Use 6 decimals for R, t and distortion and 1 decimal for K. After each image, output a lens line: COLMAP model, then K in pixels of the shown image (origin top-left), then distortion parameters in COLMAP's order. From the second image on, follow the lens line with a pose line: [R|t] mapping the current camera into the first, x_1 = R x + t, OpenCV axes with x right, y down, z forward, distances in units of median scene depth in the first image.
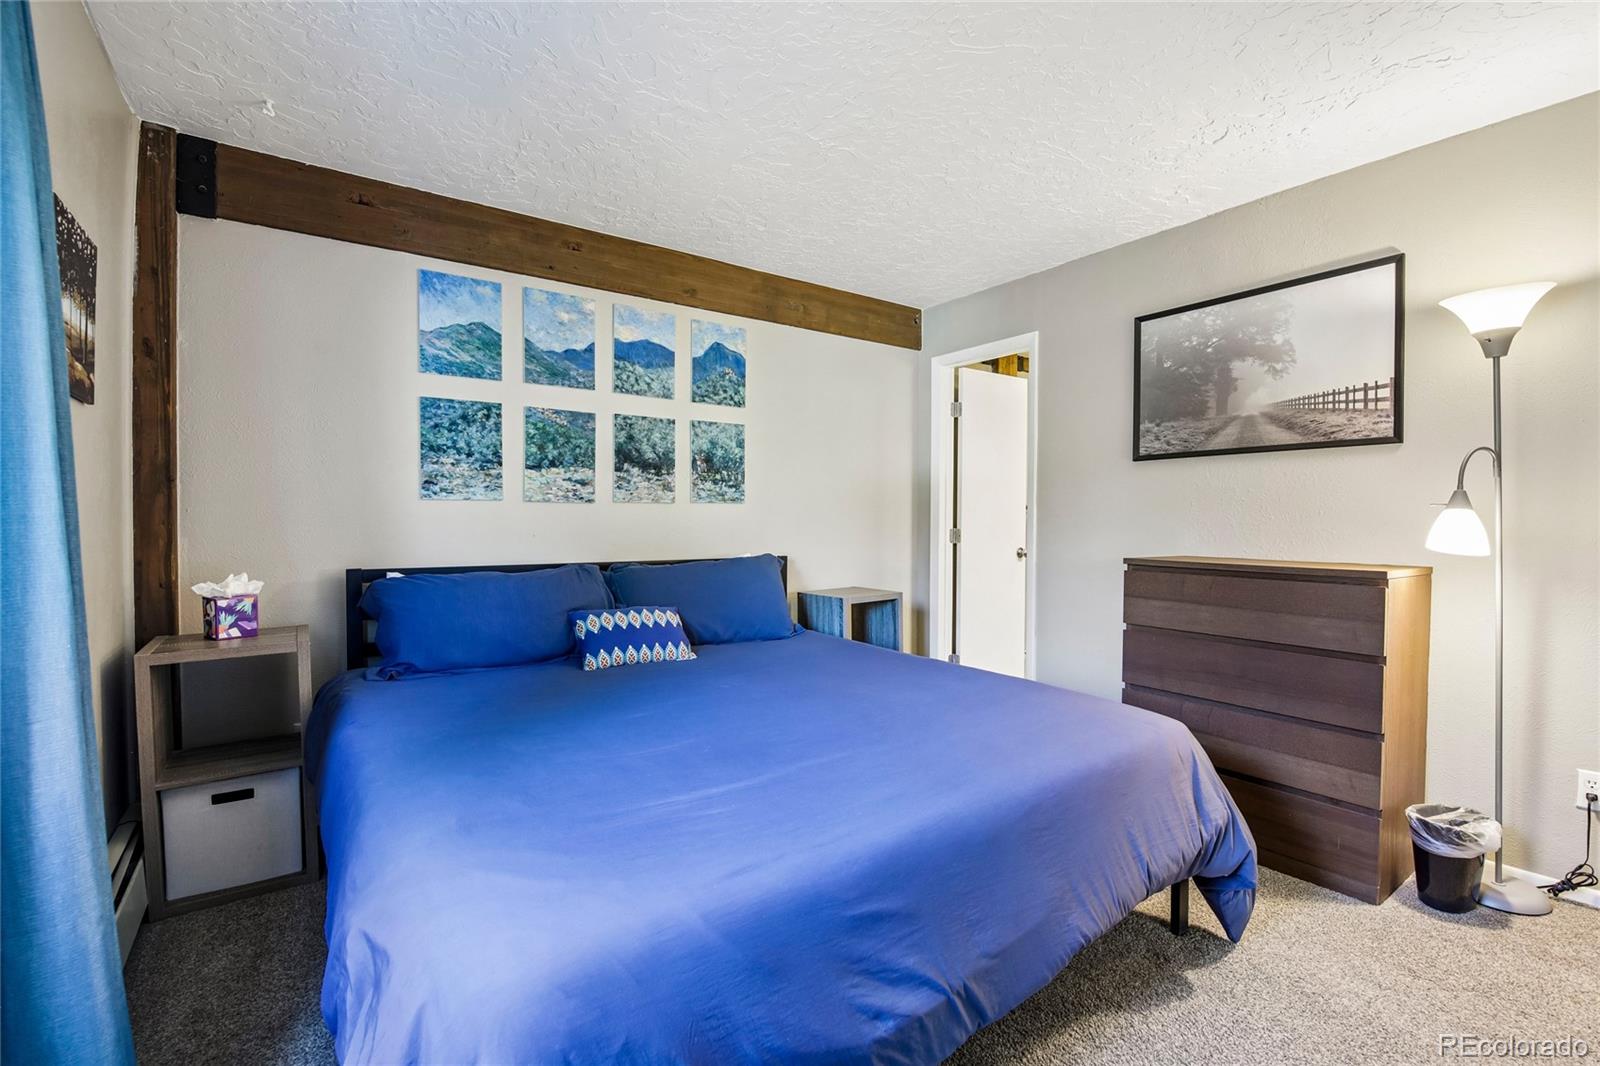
lens RADIAL K [[691.0, 0, 803.9], [0, 691.0, 522.6], [0, 0, 1]] dist [0.005990, -0.012341]
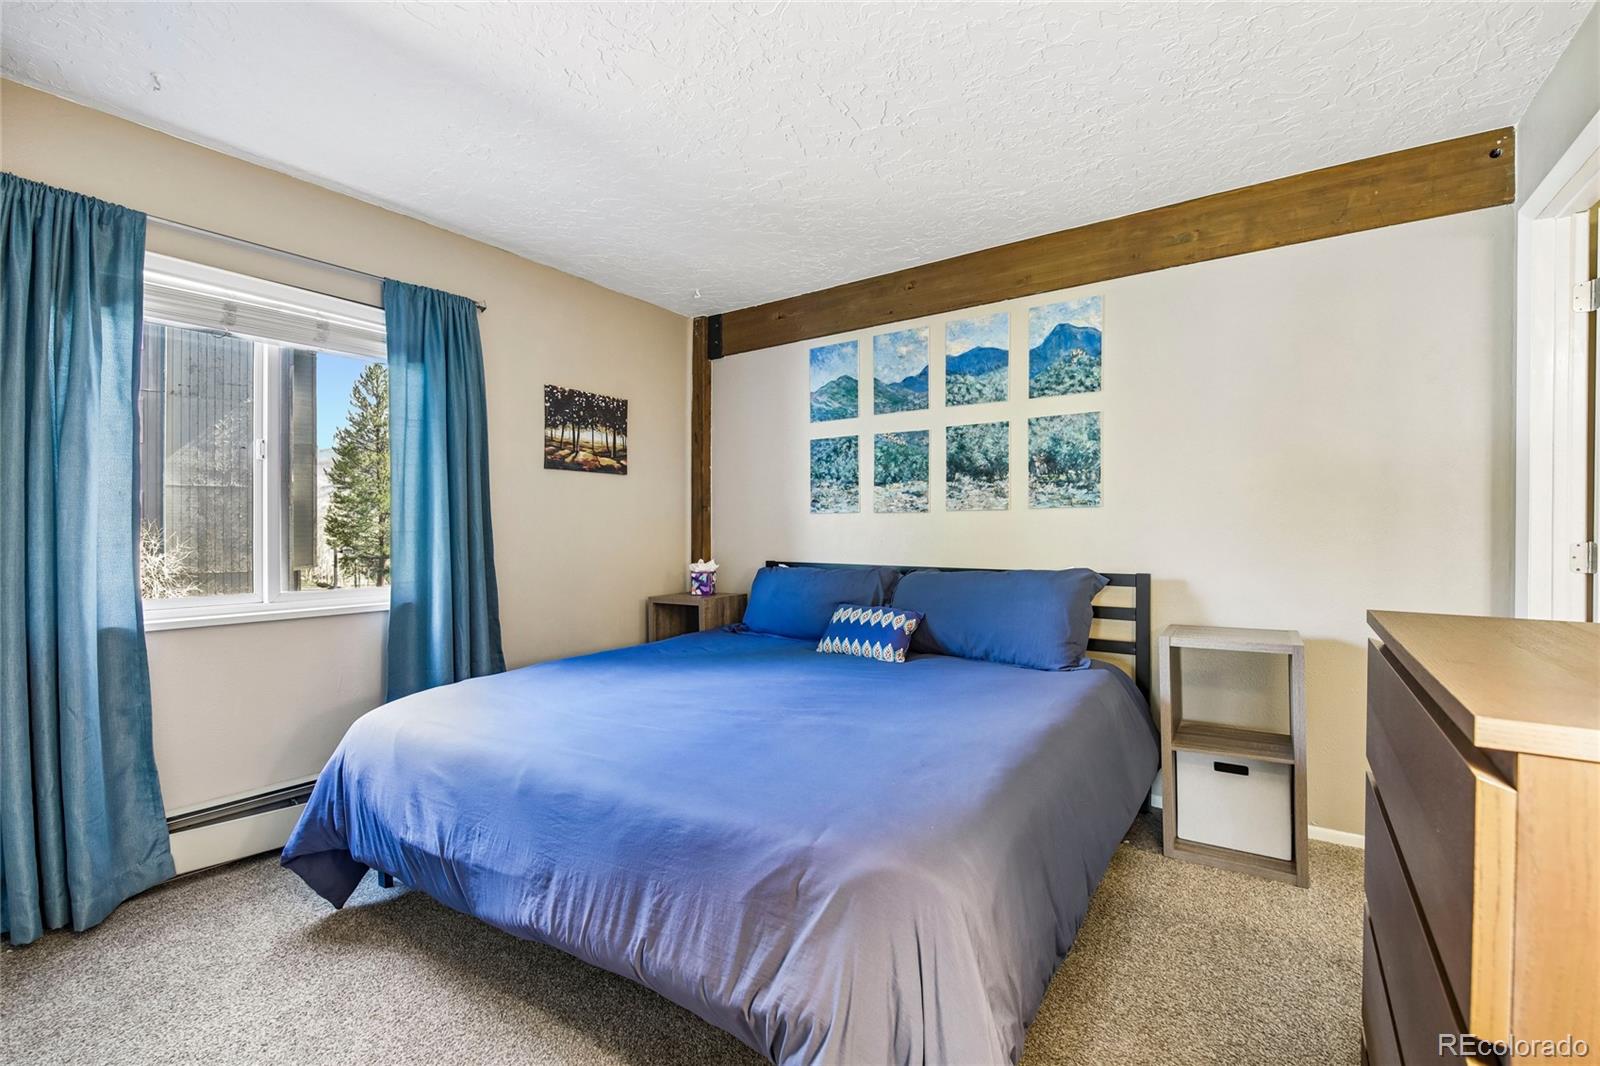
lens RADIAL K [[691.0, 0, 803.9], [0, 691.0, 522.6], [0, 0, 1]] dist [0.005990, -0.012341]
pose [[0.342792, -0.013823, -0.939310, 0.641143], [-0.002280, 0.999877, -0.015547, 0.005148], [0.939409, 0.007471, 0.342718, 0.438030]]
